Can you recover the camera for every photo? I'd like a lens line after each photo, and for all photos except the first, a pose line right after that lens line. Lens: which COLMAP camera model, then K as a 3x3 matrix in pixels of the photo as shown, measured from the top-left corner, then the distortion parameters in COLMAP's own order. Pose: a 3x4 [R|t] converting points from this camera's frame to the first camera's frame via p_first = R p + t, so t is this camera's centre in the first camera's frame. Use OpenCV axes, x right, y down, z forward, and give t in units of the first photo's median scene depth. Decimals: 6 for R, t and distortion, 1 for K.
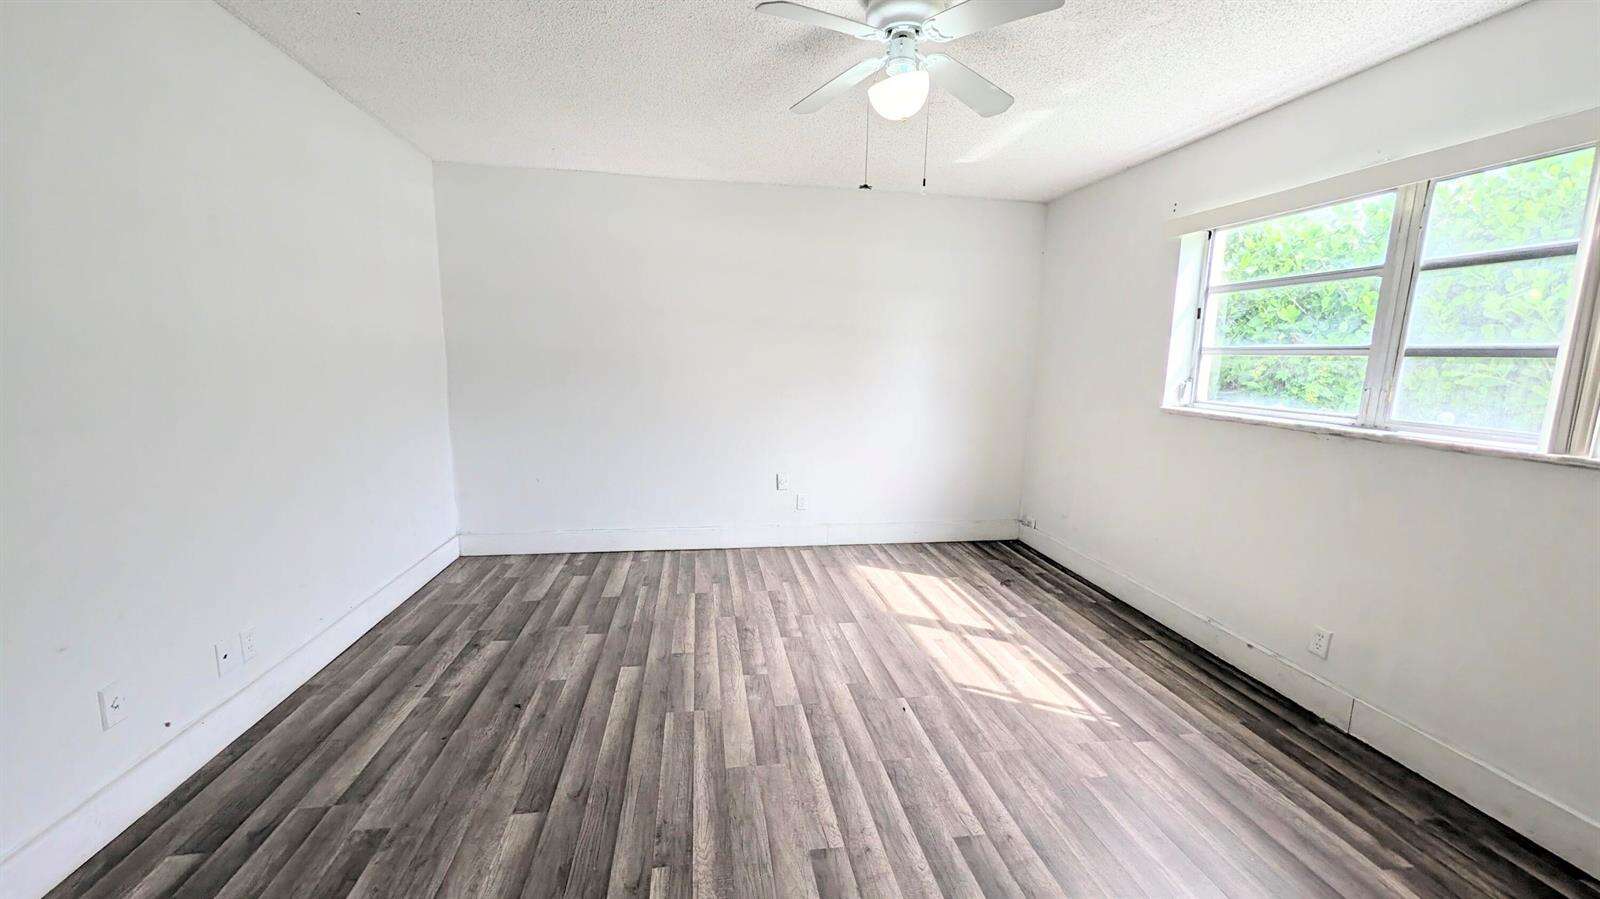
lens RADIAL K [[621.0, 0, 807.5], [0, 621.0, 451.5], [0, 0, 1]] dist [0.001553, 0.000172]
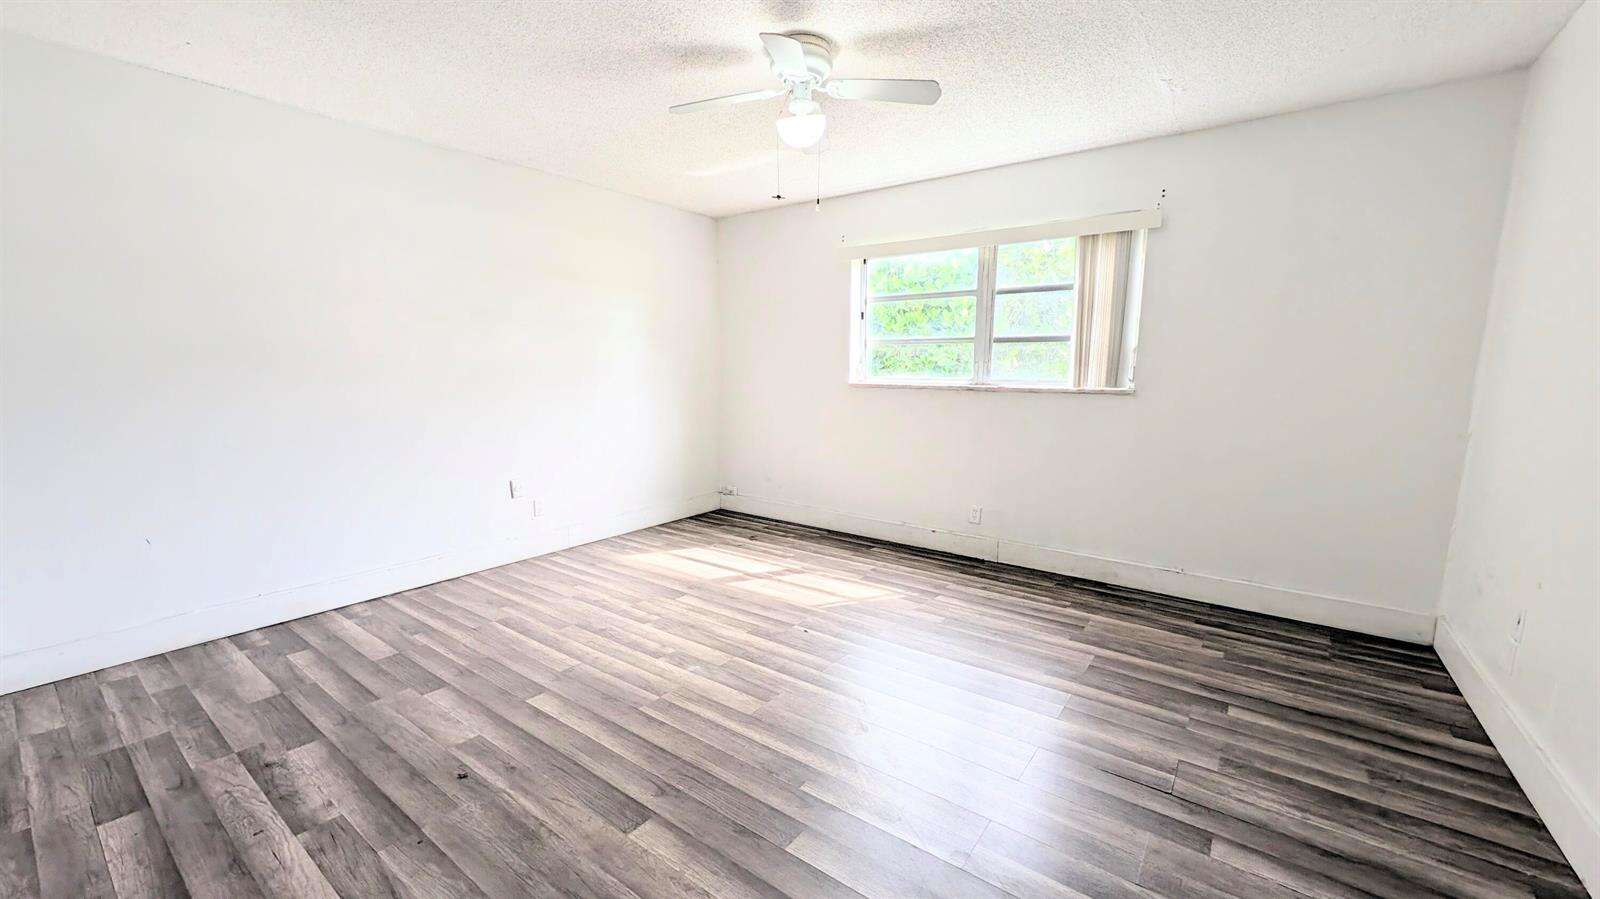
lens RADIAL K [[616.2, 0, 804.6], [0, 616.2, 455.0], [0, 0, 1]] dist [0.000075, 0.000111]
pose [[0.723225, -0.120478, 0.680022, -0.556481], [0.120323, 0.991588, 0.047710, 0.012777], [-0.680050, 0.047317, 0.731638, 0.089427]]
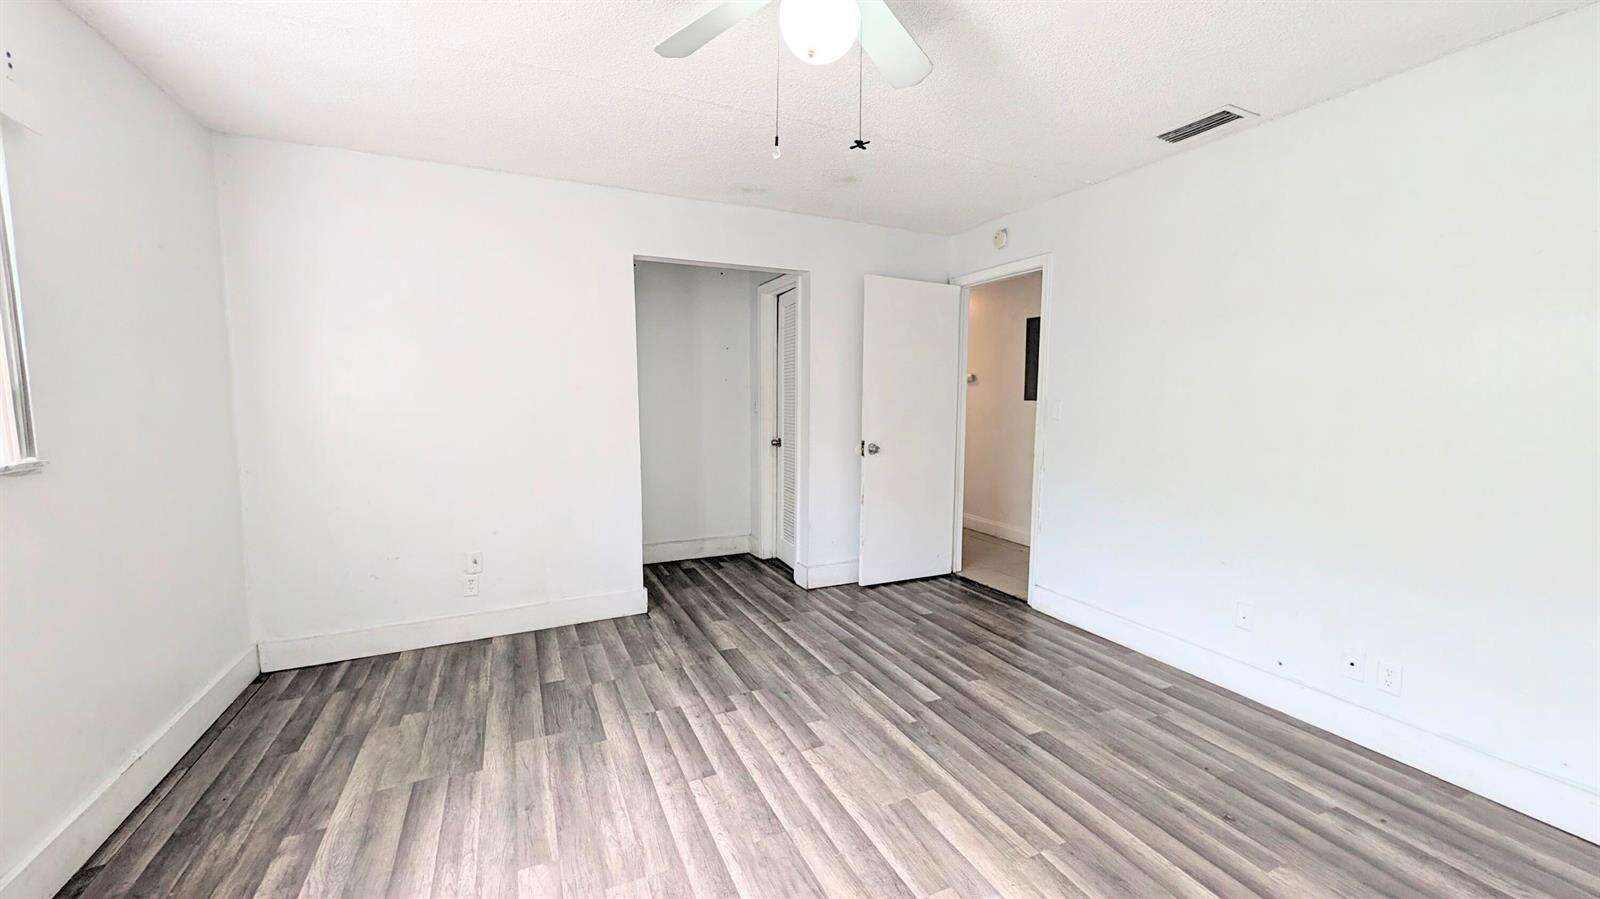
lens RADIAL K [[616.2, 0, 804.6], [0, 616.2, 455.0], [0, 0, 1]] dist [0.000075, 0.000111]
pose [[-0.963409, -0.009036, -0.267884, 0.258387], [-0.072283, 0.971162, 0.227198, -0.174422], [0.258106, 0.238248, -0.936279, 1.315557]]
